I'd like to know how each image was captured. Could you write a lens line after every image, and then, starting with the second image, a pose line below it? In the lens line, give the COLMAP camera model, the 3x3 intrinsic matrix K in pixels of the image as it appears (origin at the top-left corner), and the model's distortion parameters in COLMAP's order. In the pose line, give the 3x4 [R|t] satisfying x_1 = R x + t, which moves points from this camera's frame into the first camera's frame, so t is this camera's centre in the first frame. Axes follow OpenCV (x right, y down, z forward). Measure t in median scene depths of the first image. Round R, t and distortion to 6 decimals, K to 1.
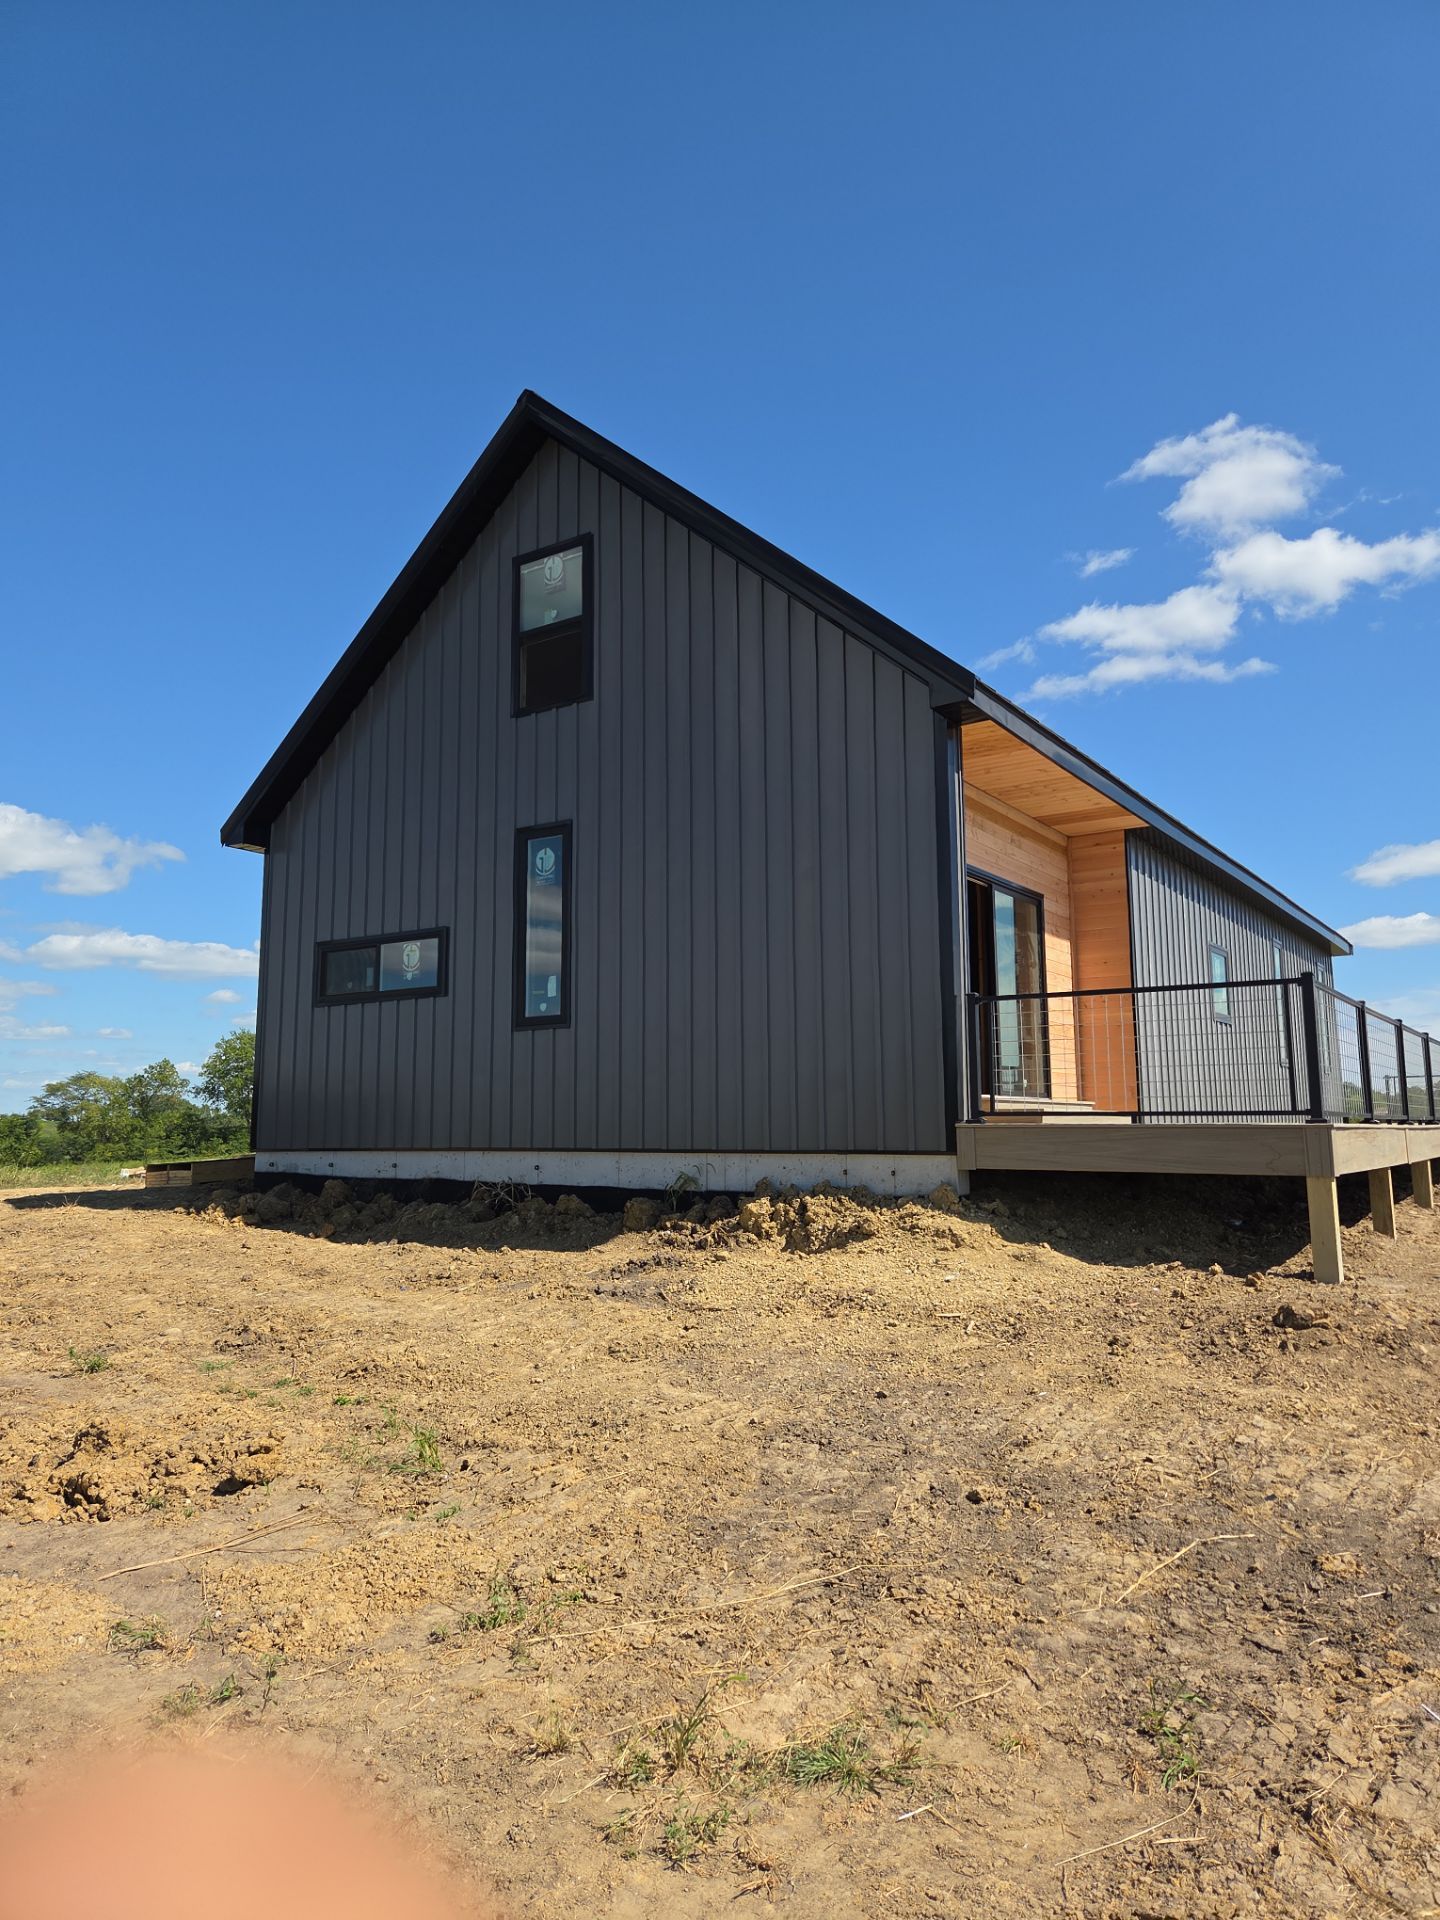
lens RADIAL K [[1287.4, 0, 719.1], [0, 1287.4, 956.0], [0, 0, 1]] dist [0.044424, -0.000734]
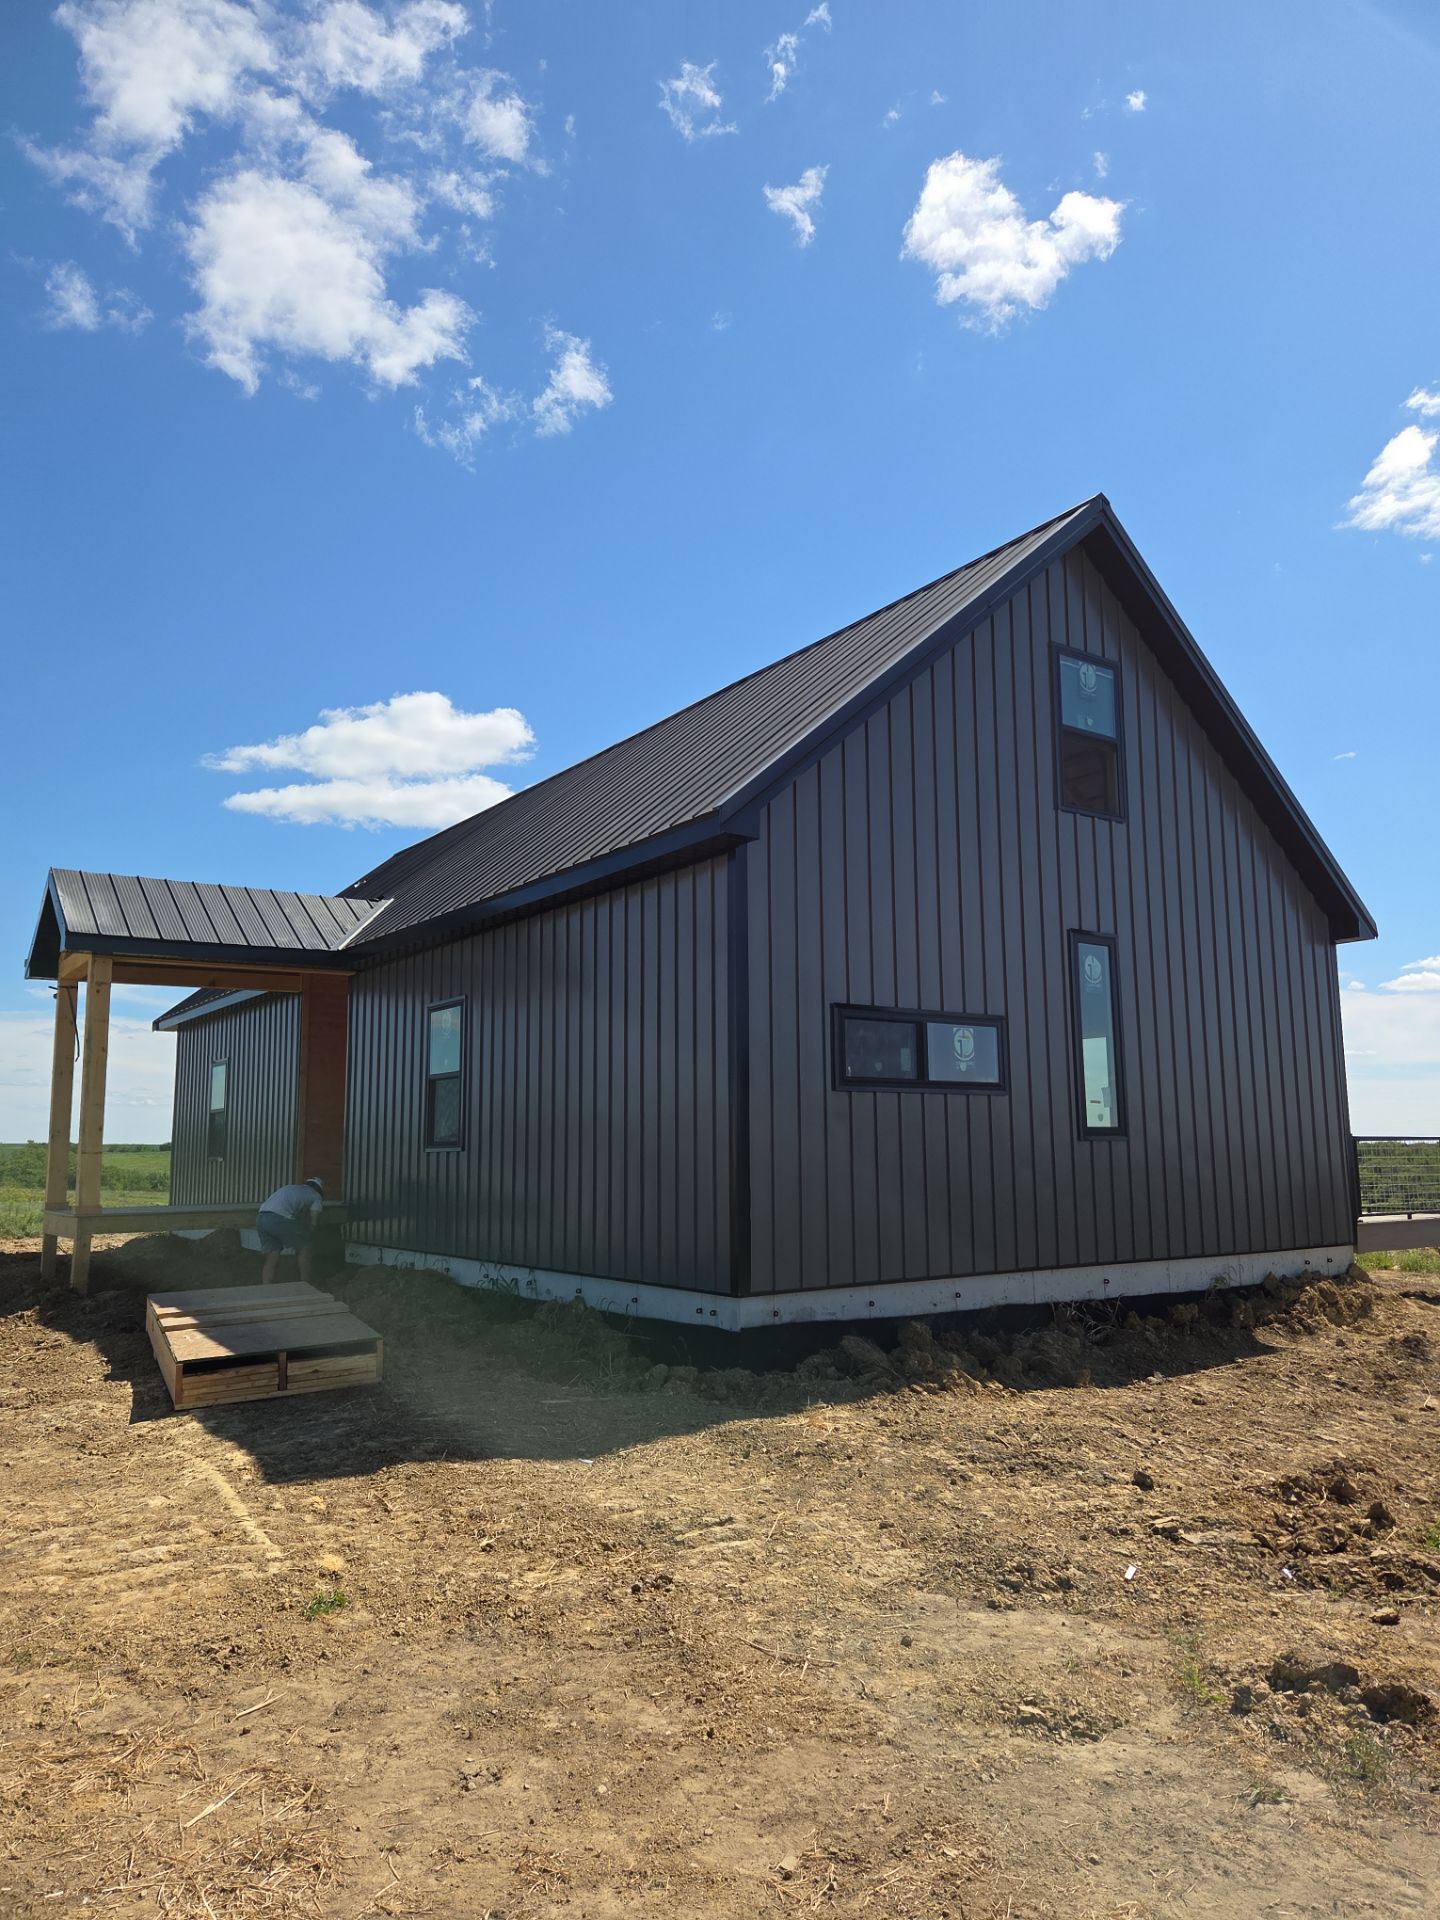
lens RADIAL K [[1287.4, 0, 718.6], [0, 1287.4, 960.6], [0, 0, 1]] dist [0.044424, -0.000734]
pose [[0.365838, 0.134517, 0.920906, -1.107572], [-0.119795, 0.988074, -0.096739, 0.048847], [-0.922936, -0.074929, 0.377590, 0.849937]]
